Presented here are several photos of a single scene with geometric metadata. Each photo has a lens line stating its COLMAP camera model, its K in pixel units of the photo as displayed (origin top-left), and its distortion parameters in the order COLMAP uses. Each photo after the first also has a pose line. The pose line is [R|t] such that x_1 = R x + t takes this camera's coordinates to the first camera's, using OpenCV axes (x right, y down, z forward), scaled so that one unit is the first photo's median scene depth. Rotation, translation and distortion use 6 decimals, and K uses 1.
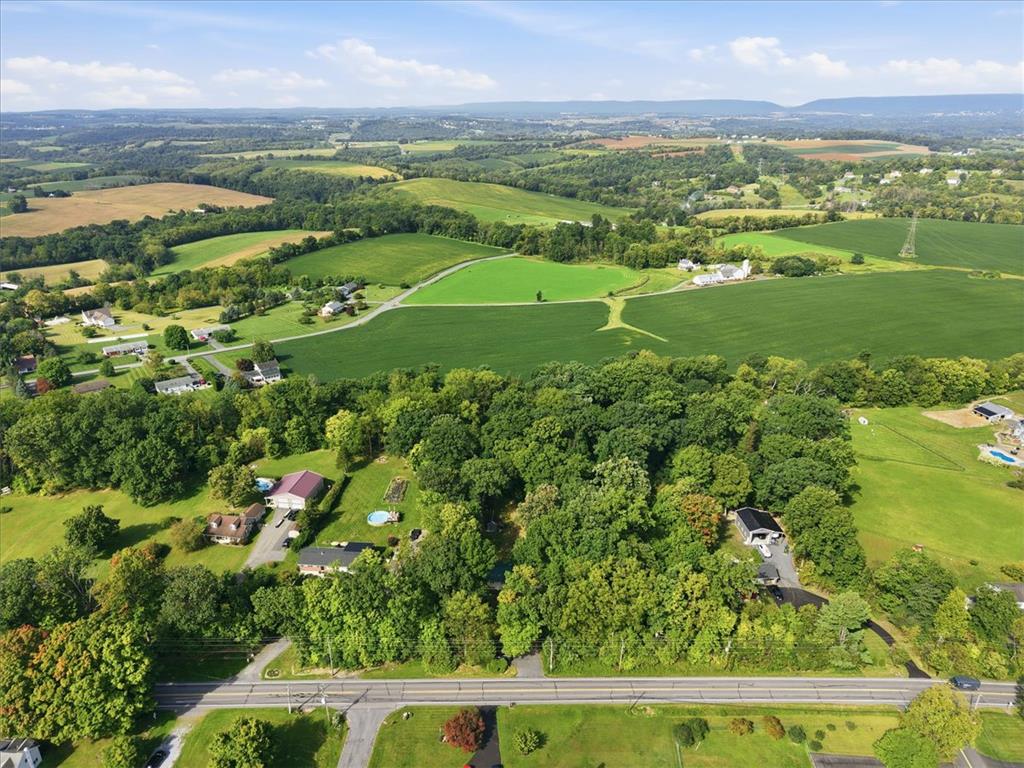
lens RADIAL K [[681.1, 0, 512.0], [0, 681.1, 384.0], [0, 0, 1]] dist [0.025728, -0.020304]
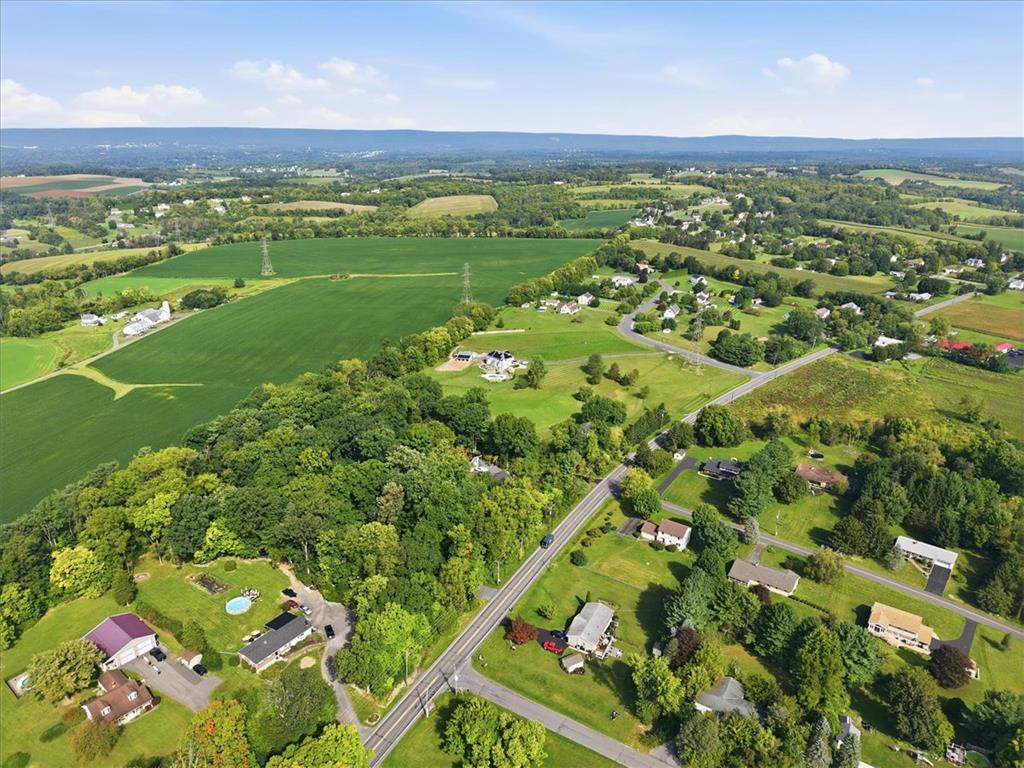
lens RADIAL K [[681.1, 0, 512.0], [0, 681.1, 384.0], [0, 0, 1]] dist [0.025728, -0.020304]
pose [[0.509331, -0.289952, 0.810253, -0.448057], [0.322630, 0.937195, 0.132571, -0.061857], [-0.797804, 0.193890, 0.570890, 0.058947]]
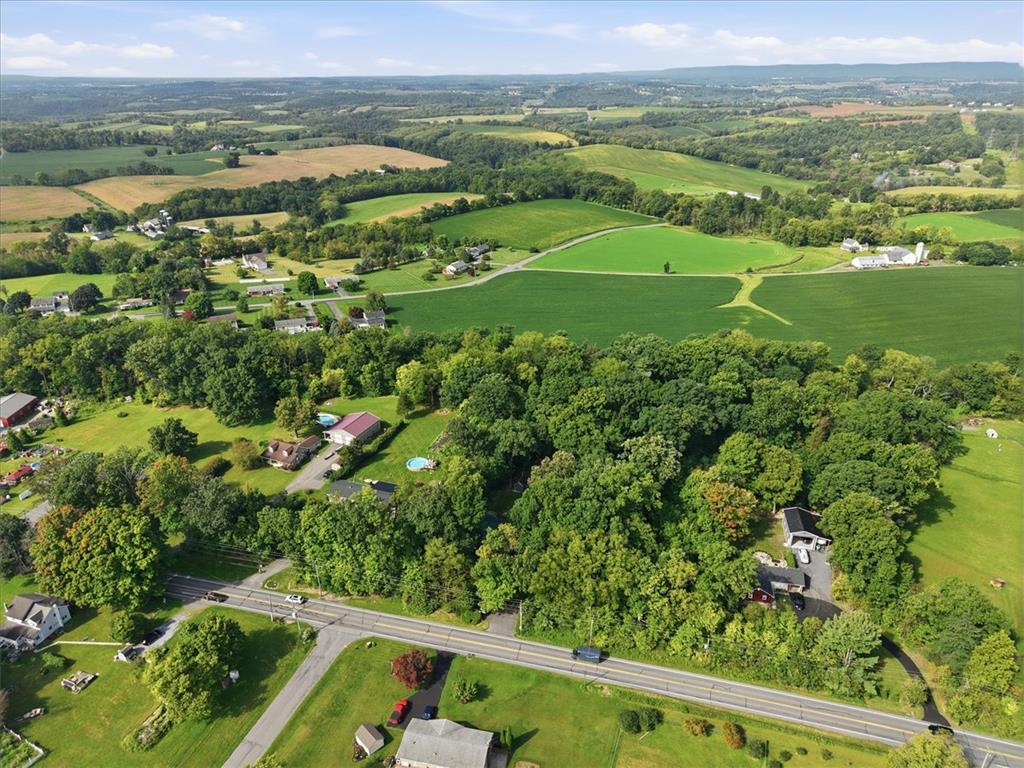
lens RADIAL K [[681.1, 0, 512.0], [0, 681.1, 384.0], [0, 0, 1]] dist [0.025728, -0.020304]
pose [[0.964409, 0.105514, -0.242451, 0.121141], [-0.095231, 0.994001, 0.053781, 0.002999], [0.246672, -0.028778, 0.968672, 0.019148]]
